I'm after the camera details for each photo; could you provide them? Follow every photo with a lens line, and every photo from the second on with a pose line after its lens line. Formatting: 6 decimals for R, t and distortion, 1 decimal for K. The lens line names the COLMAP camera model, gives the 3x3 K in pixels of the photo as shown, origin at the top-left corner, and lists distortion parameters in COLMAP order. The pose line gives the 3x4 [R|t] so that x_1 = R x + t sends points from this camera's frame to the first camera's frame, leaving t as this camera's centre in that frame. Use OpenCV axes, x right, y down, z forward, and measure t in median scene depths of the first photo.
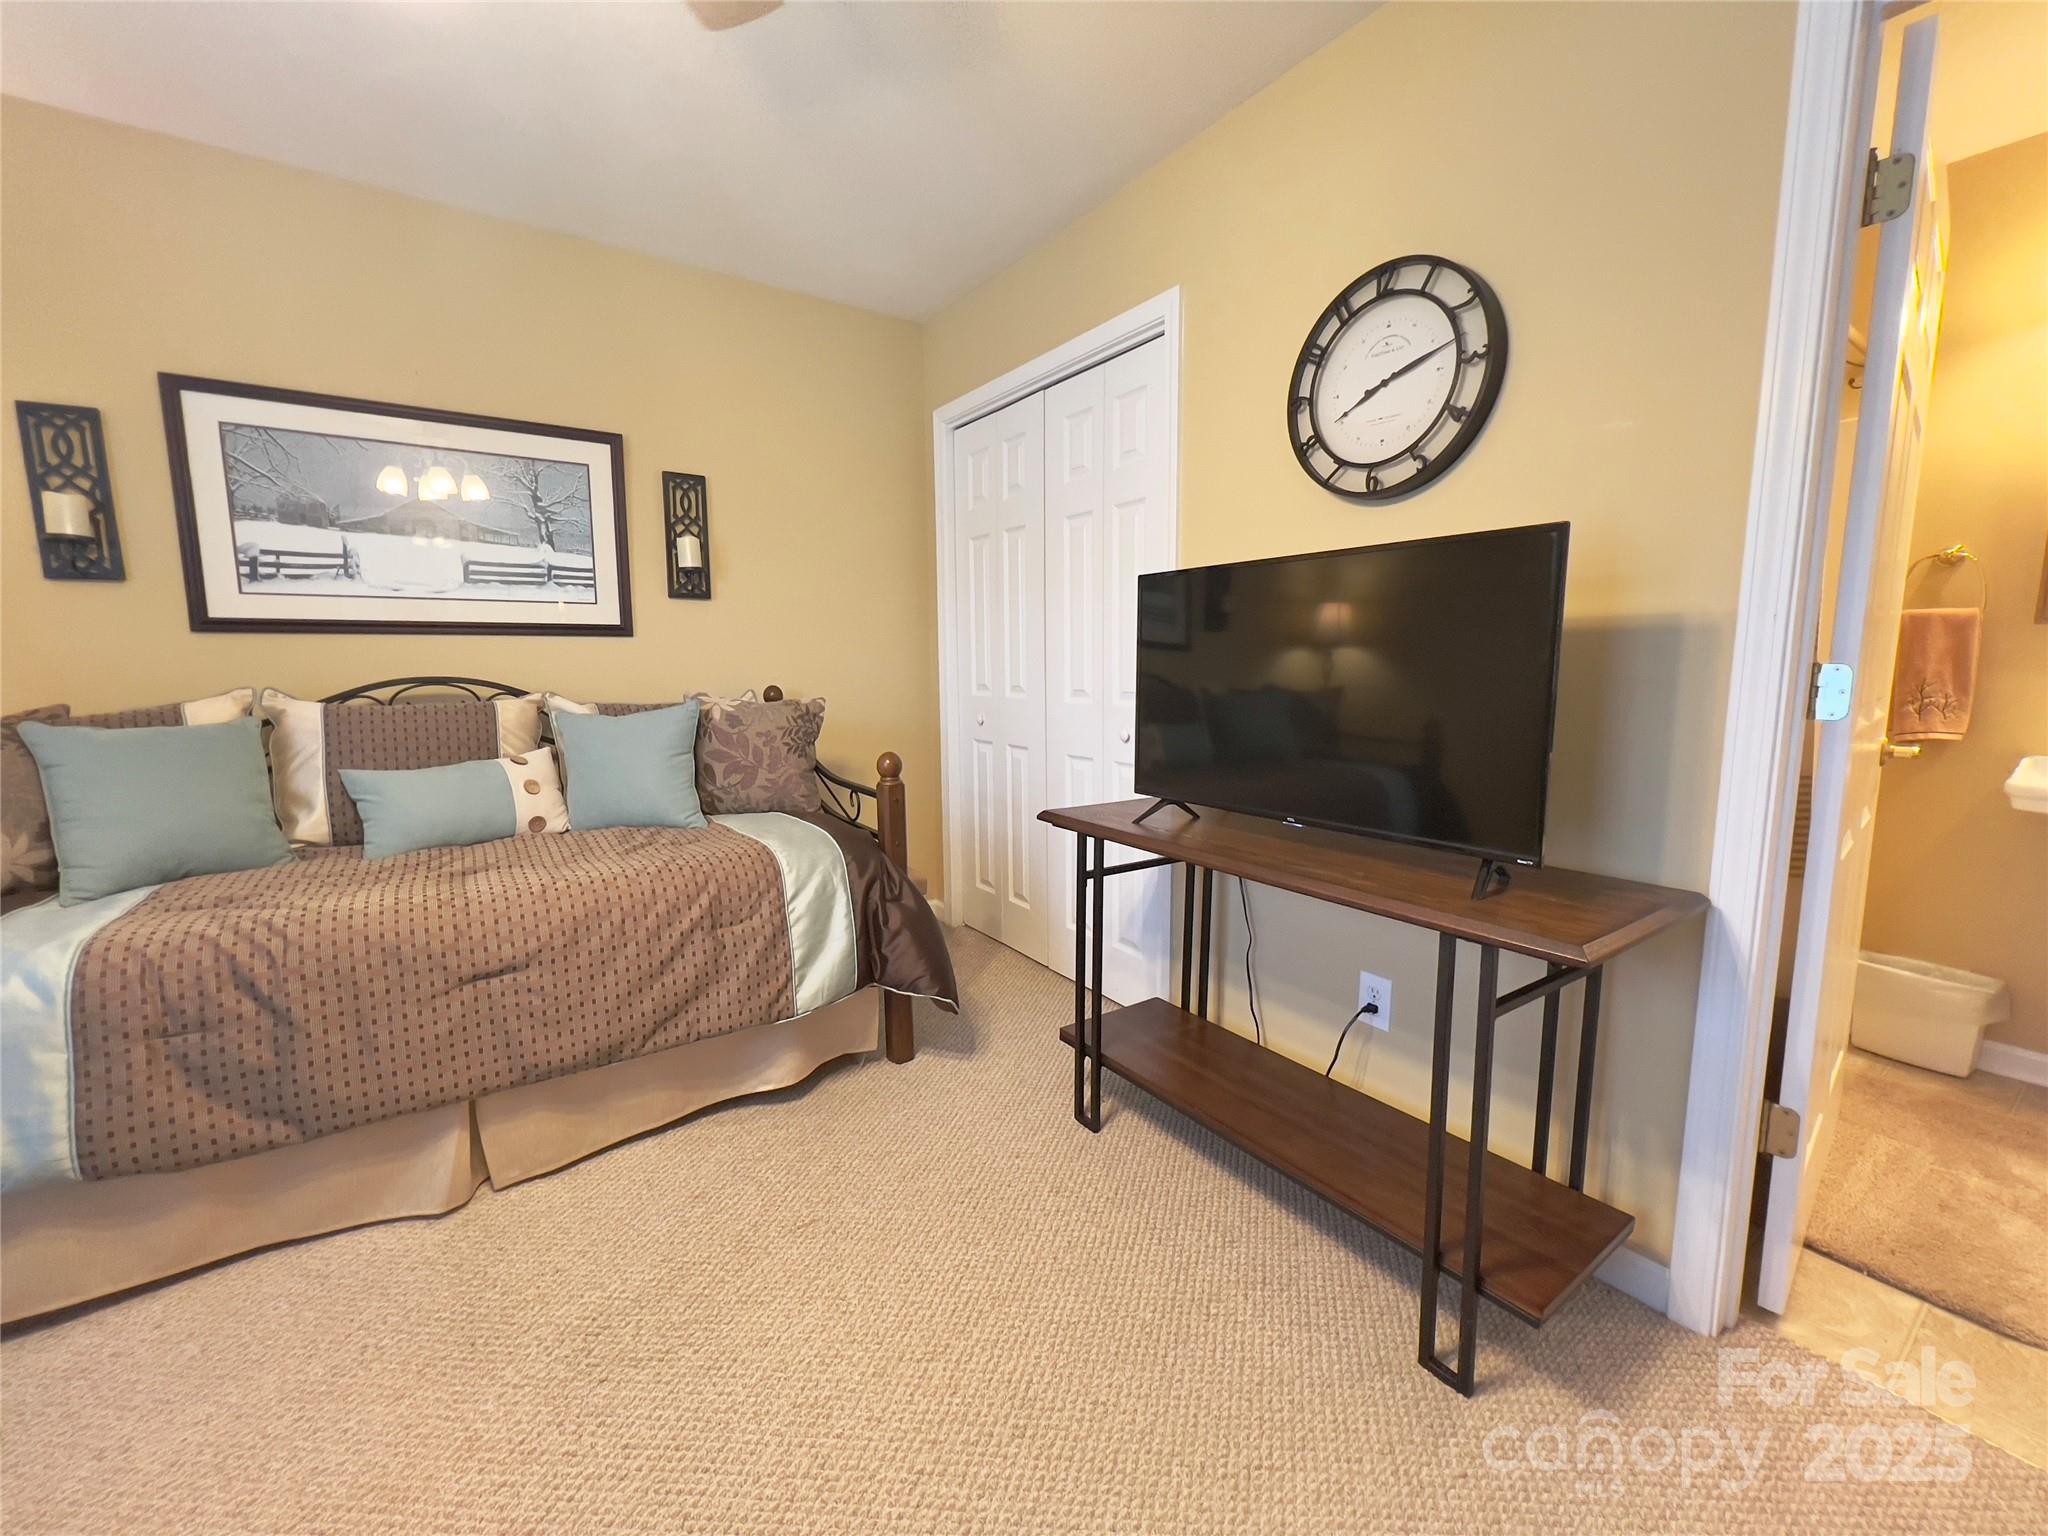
lens RADIAL K [[821.3, 0, 1020.2], [0, 821.3, 760.9], [0, 0, 1]] dist [-0.002277, 0.000554]
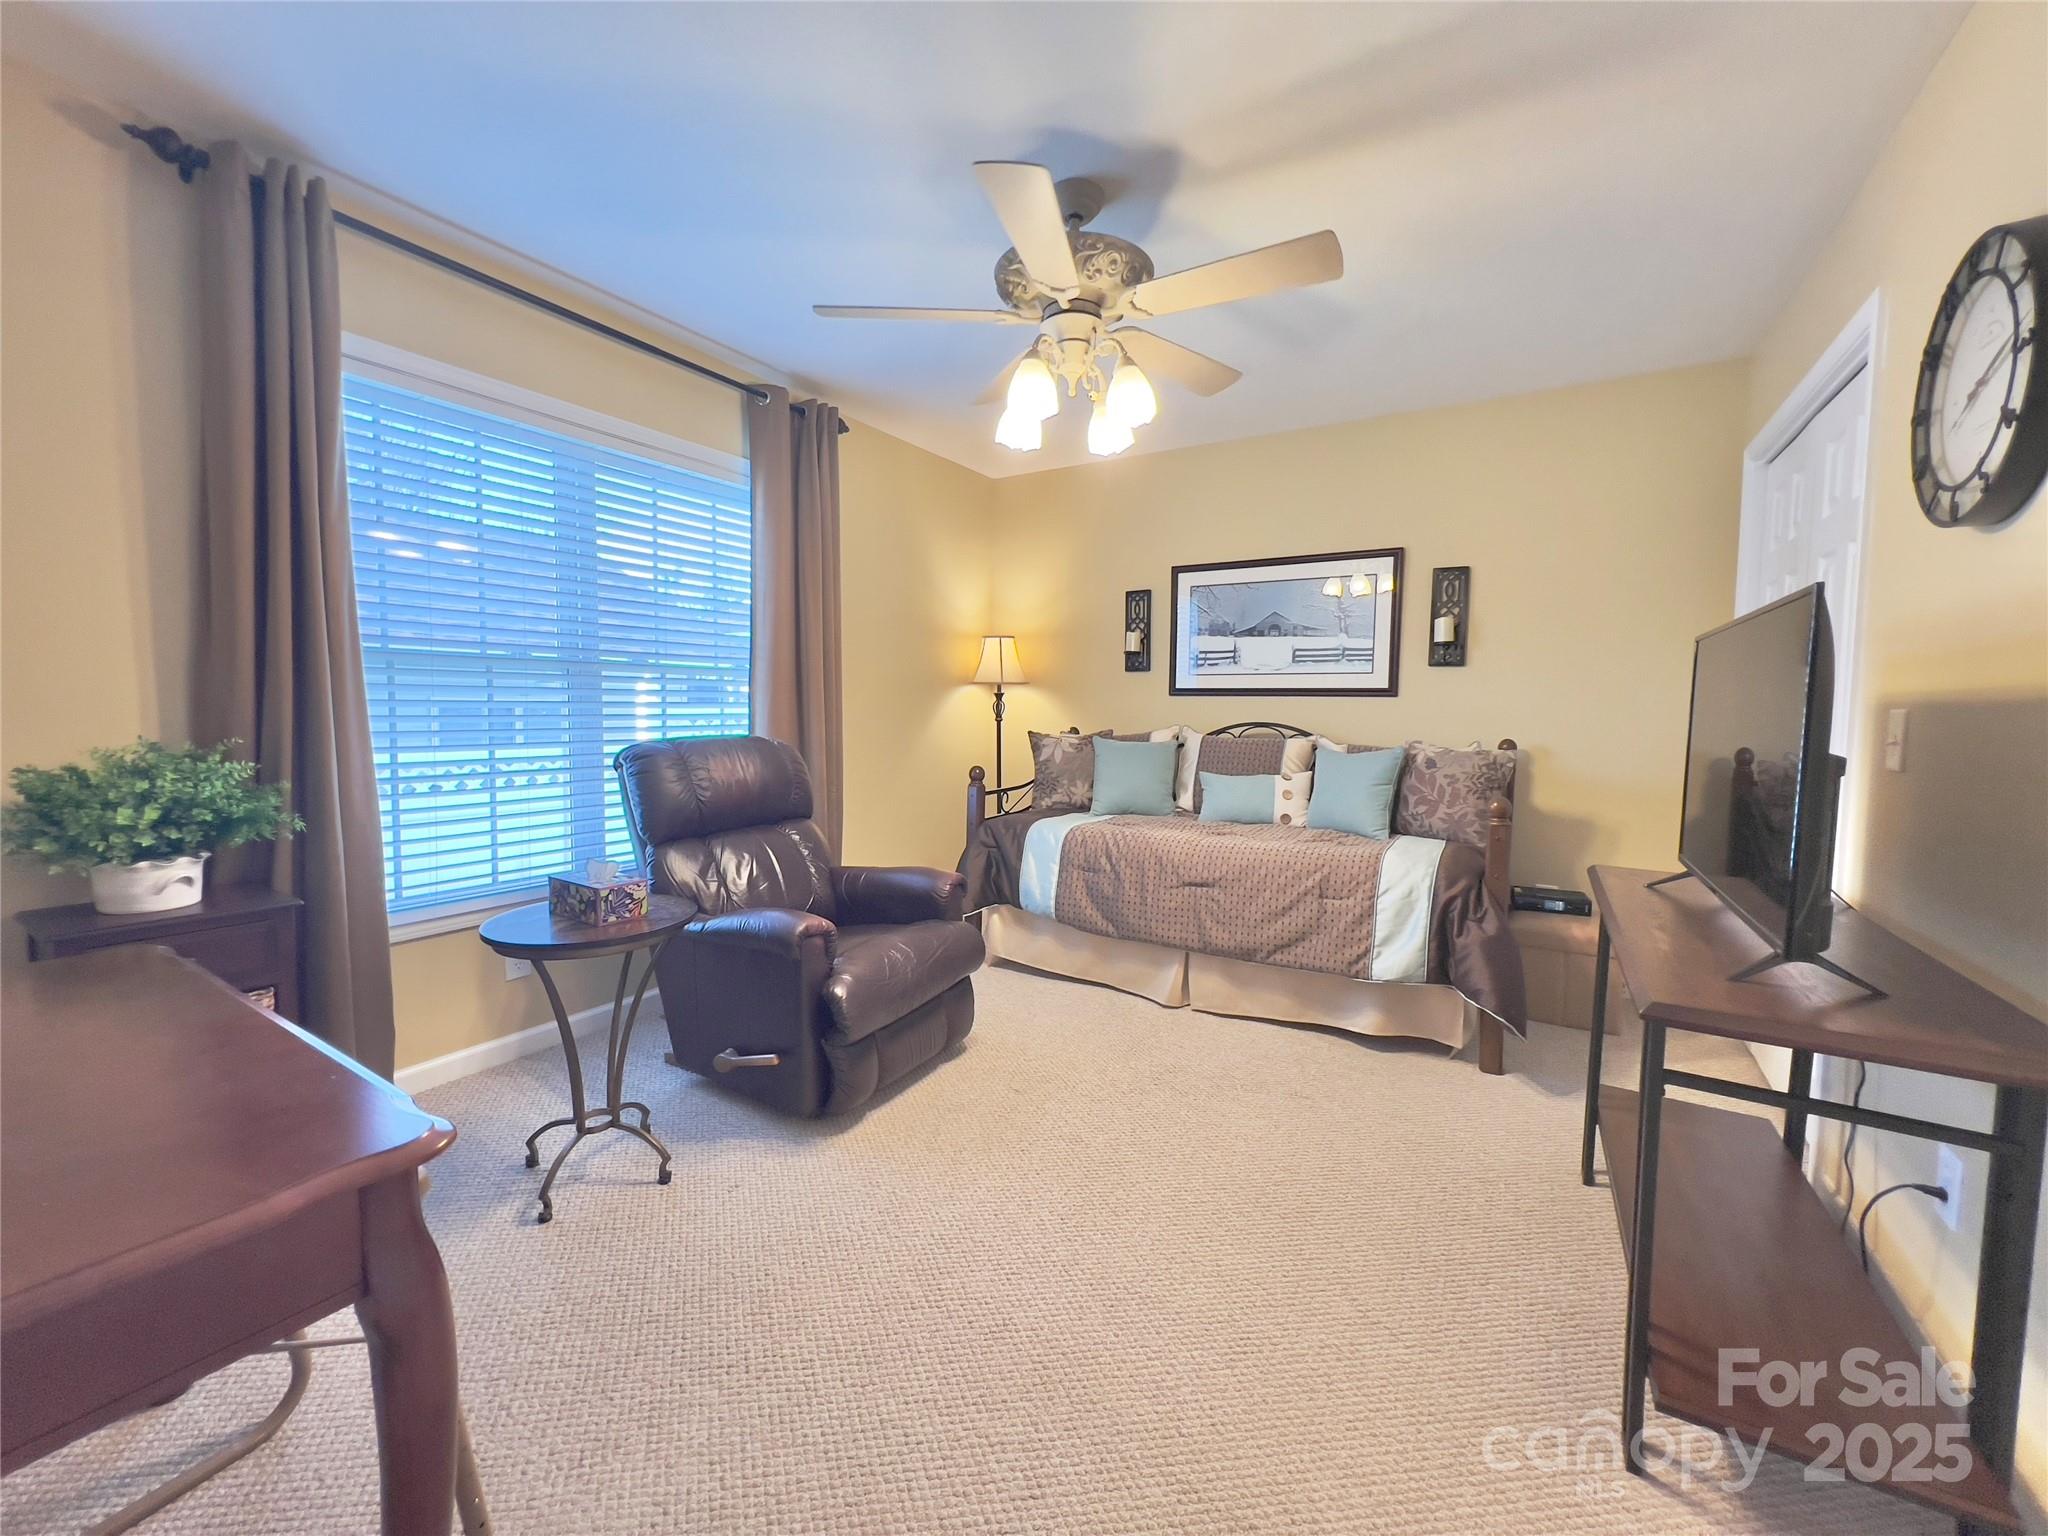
lens RADIAL K [[821.3, 0, 1020.2], [0, 821.3, 760.9], [0, 0, 1]] dist [-0.002277, 0.000554]
pose [[0.400849, 0.070084, -0.913459, 0.681721], [-0.128057, 0.991568, 0.019883, 0.002625], [0.907150, 0.109004, 0.406444, -0.099634]]
